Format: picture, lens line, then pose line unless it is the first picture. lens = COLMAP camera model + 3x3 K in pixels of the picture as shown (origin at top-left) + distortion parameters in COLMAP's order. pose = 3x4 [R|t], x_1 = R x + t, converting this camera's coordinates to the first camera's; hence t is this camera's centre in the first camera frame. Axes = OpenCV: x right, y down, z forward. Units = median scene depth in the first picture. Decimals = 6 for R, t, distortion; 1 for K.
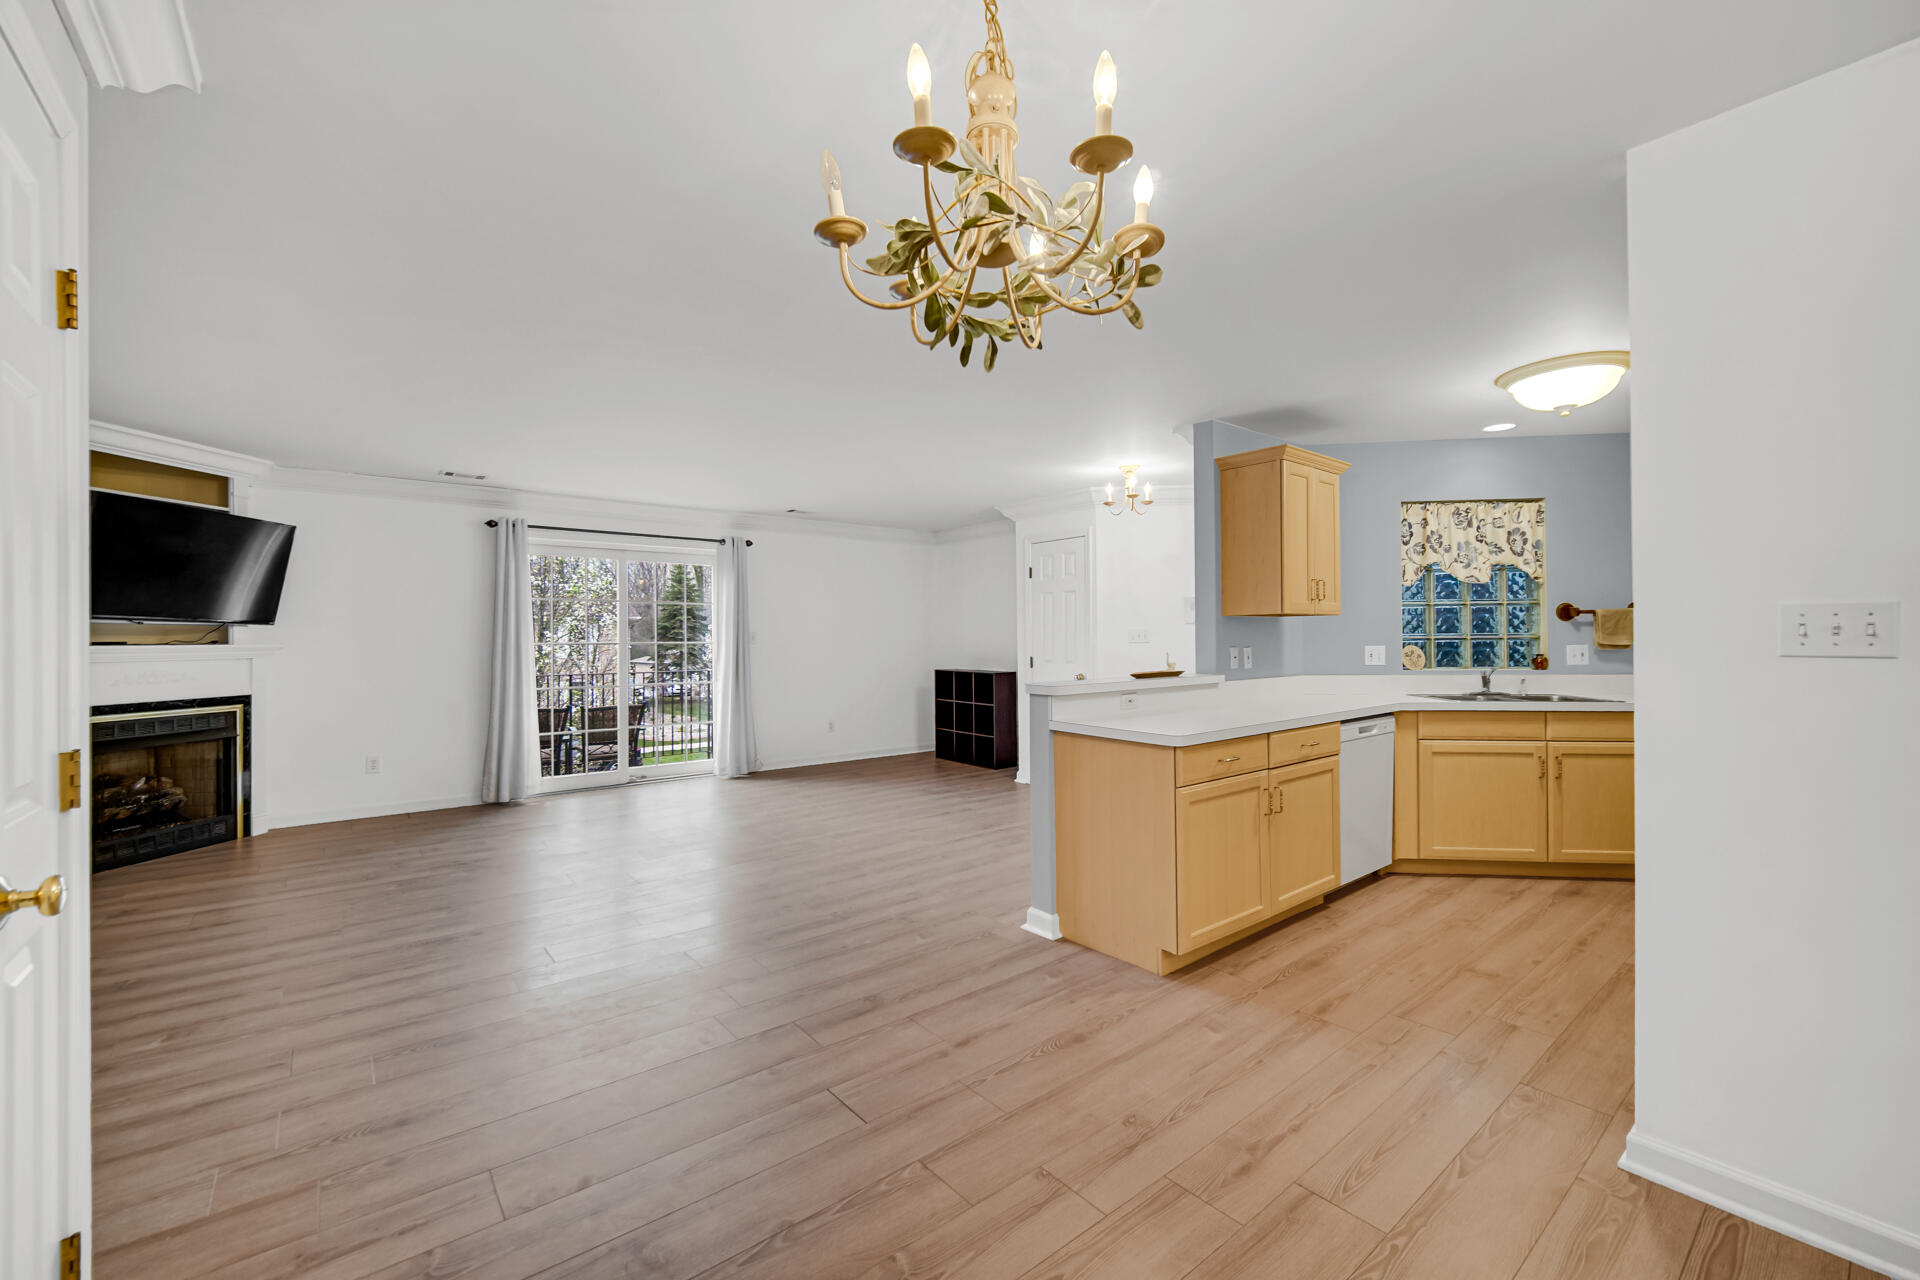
lens RADIAL K [[759.1, 0, 965.0], [0, 759.1, 641.9], [0, 0, 1]] dist [0.005082, -0.001164]
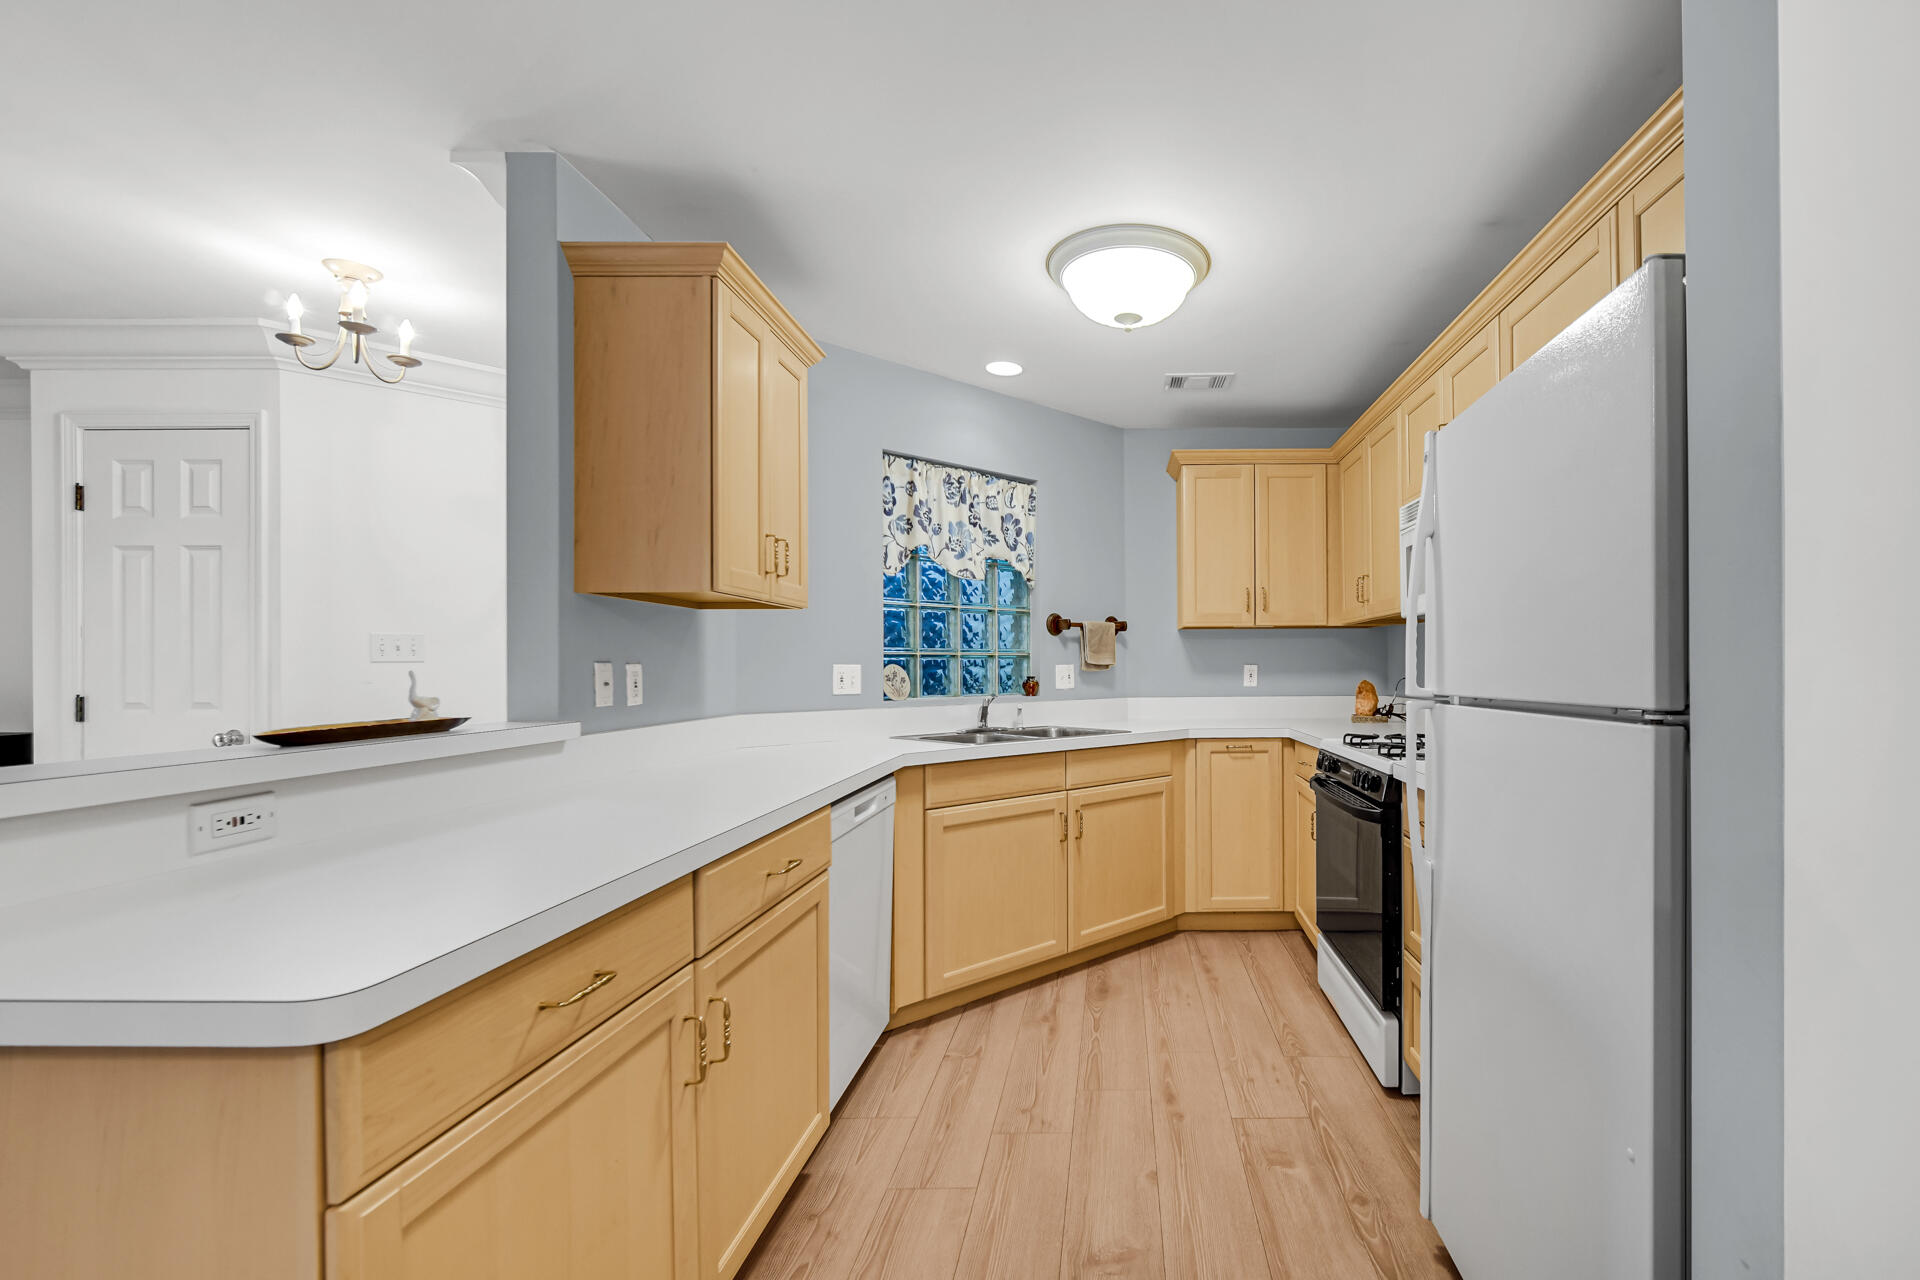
lens RADIAL K [[819.0, 0, 1117.3], [0, 819.0, 661.3], [0, 0, 1]] dist [-0.006586, -0.000143]
pose [[0.624077, 0.009969, 0.781299, 0.142627], [0.002500, 0.999888, -0.014755, 0.013461], [-0.781359, 0.011162, 0.623982, 0.394631]]
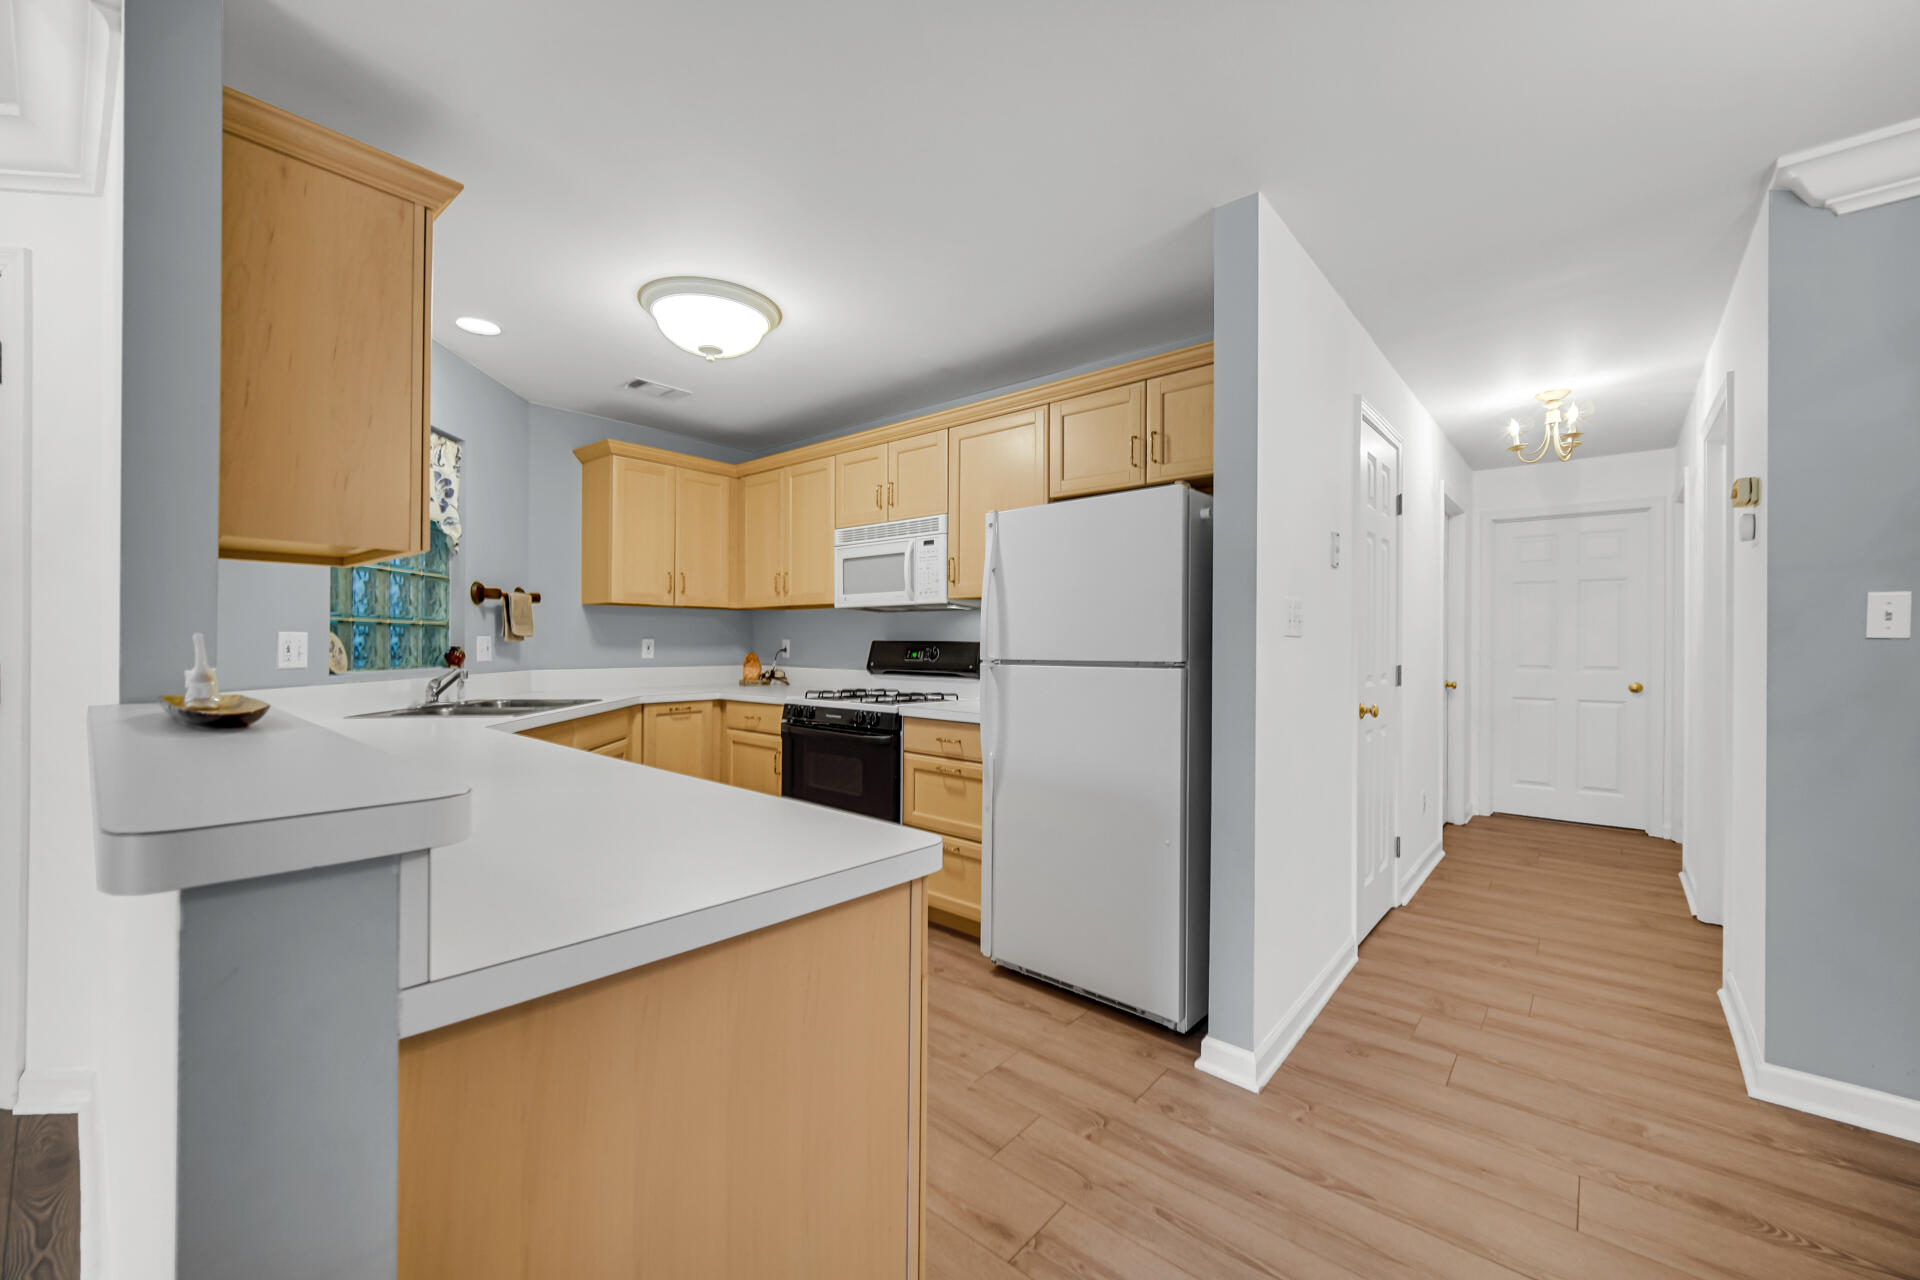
lens RADIAL K [[759.1, 0, 951.3], [0, 759.1, 639.6], [0, 0, 1]] dist [0.005082, -0.001164]
pose [[-0.179490, 0.010740, 0.983701, -0.066942], [-0.005093, 0.999917, -0.011846, 0.014849], [-0.983747, -0.007136, -0.179420, 0.651697]]
